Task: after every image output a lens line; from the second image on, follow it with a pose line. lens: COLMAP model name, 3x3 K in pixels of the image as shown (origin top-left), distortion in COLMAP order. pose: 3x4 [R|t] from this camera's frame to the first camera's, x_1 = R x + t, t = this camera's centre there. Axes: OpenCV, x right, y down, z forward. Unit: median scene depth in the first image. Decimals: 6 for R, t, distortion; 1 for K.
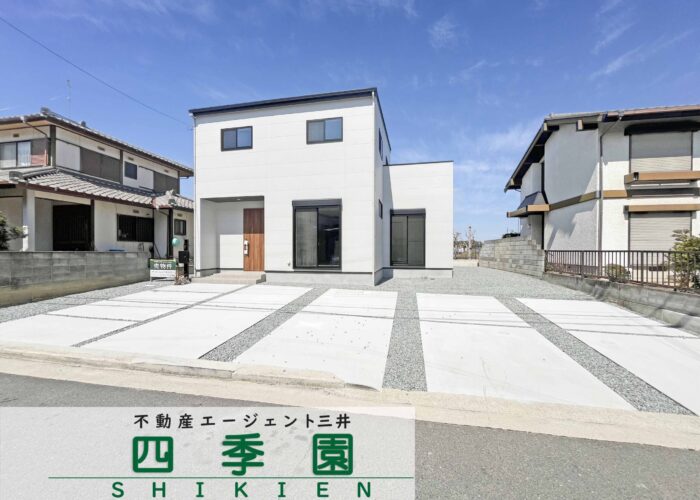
lens RADIAL K [[284.4, 0, 348.2], [0, 284.4, 252.7], [0, 0, 1]] dist [-0.001929, -0.000155]
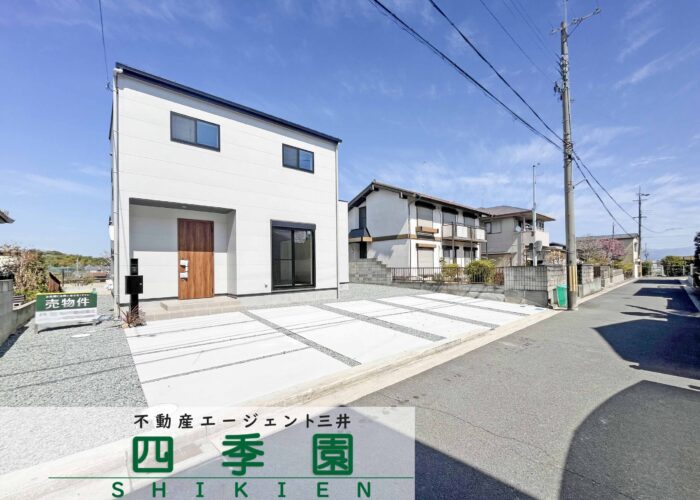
lens RADIAL K [[296.2, 0, 364.4], [0, 296.2, 264.6], [0, 0, 1]] dist [-0.001684, -0.000108]
pose [[0.584133, -0.003915, 0.811648, -0.782910], [0.021573, 0.999710, -0.010704, -0.011591], [-0.811371, 0.023763, 0.584048, 0.142448]]
